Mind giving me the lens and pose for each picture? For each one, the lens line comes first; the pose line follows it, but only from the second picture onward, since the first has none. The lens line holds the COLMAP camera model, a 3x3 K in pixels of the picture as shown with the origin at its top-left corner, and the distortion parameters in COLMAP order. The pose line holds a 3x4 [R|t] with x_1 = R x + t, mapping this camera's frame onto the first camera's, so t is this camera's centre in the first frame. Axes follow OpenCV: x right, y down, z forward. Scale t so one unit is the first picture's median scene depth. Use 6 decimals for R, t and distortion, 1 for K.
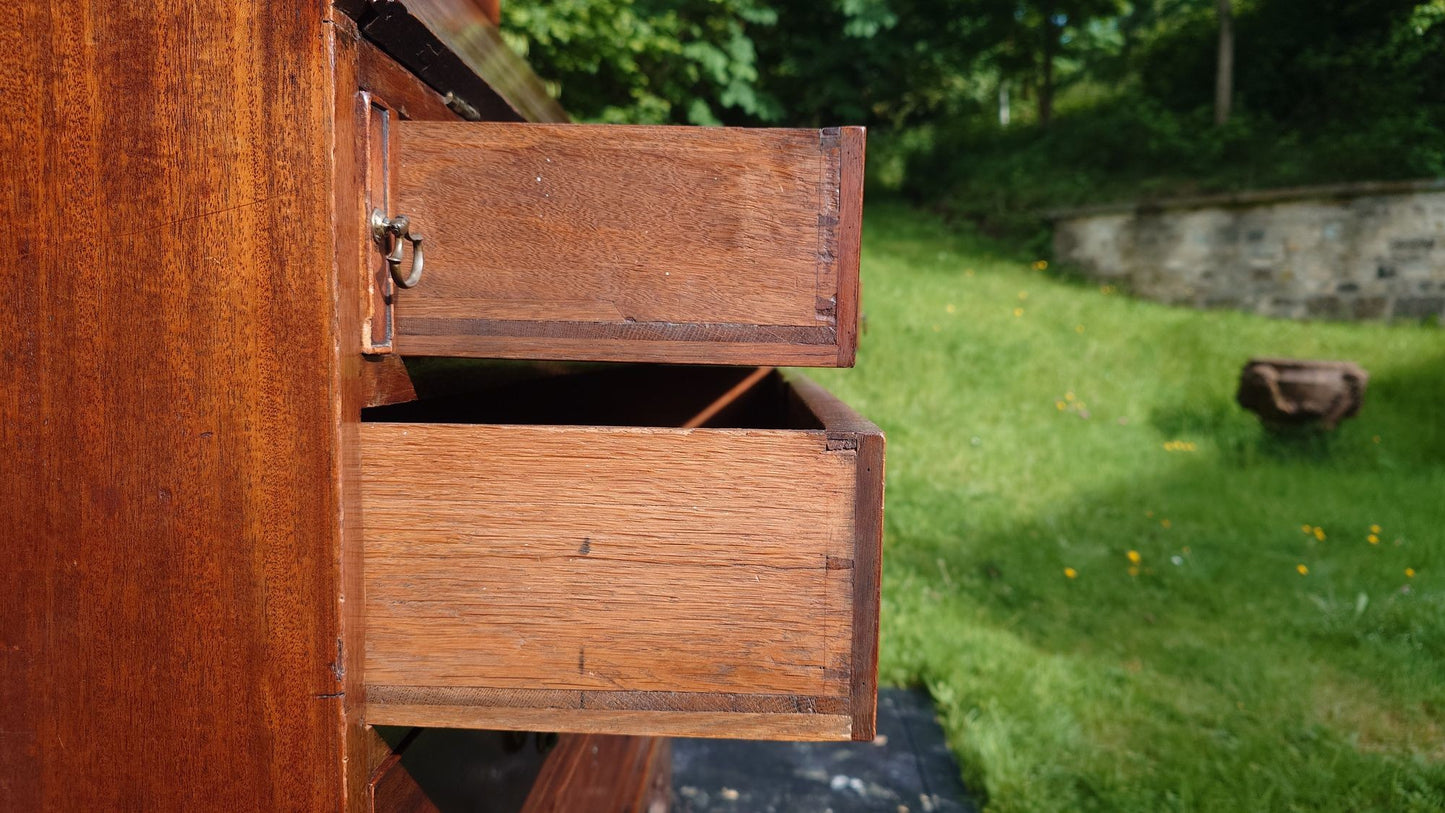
lens RADIAL K [[1015.4, 0, 726.3], [0, 1015.4, 417.5], [0, 0, 1]] dist [-0.001115, -0.000122]
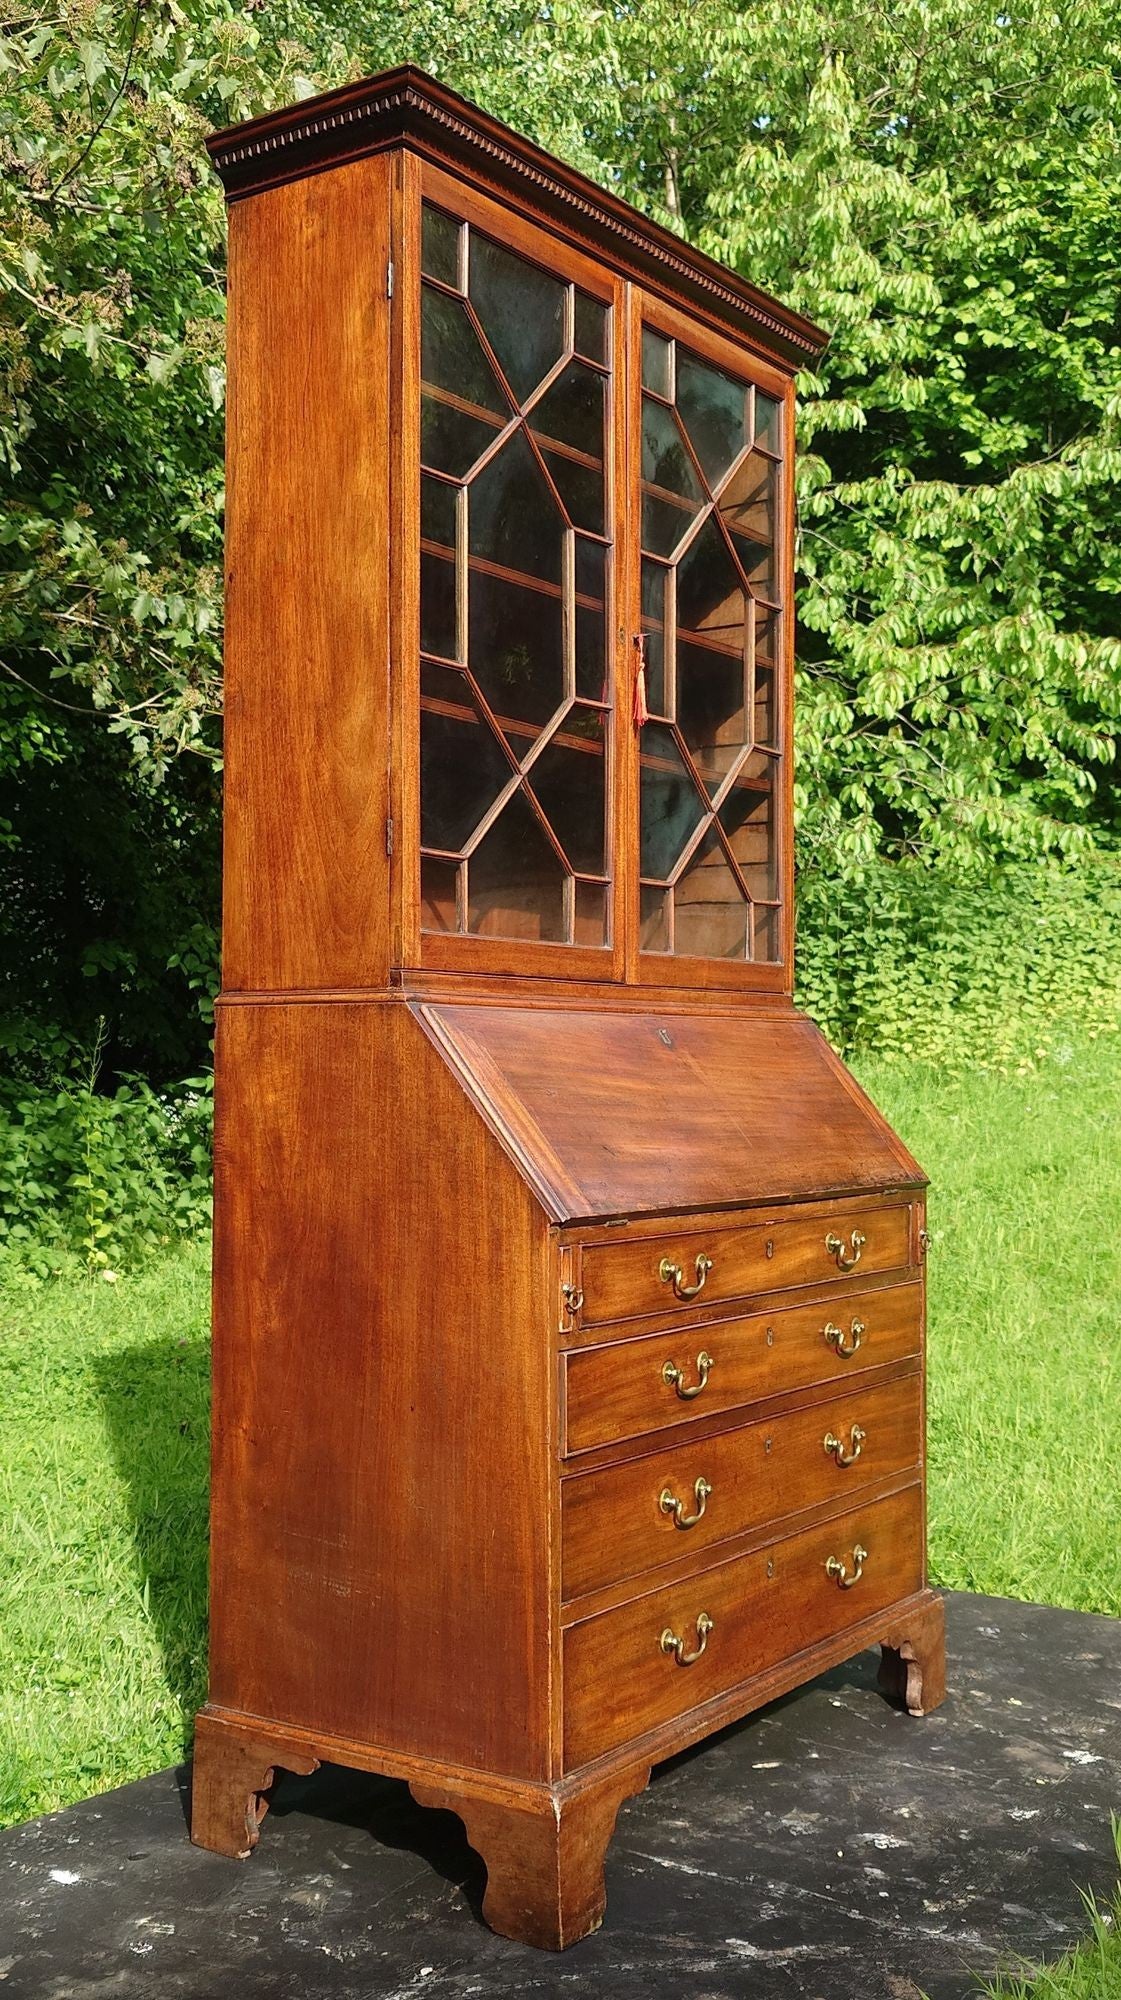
lens RADIAL K [[2032.3, 0, 508.1], [0, 2032.3, 1006.6], [0, 0, 1]] dist [0.002359, -0.006175]
pose [[0.846383, -0.031332, -0.531652, 2.936416], [-0.026574, 0.994540, -0.100917, -0.437336], [0.531911, 0.099542, 0.840929, -4.541116]]
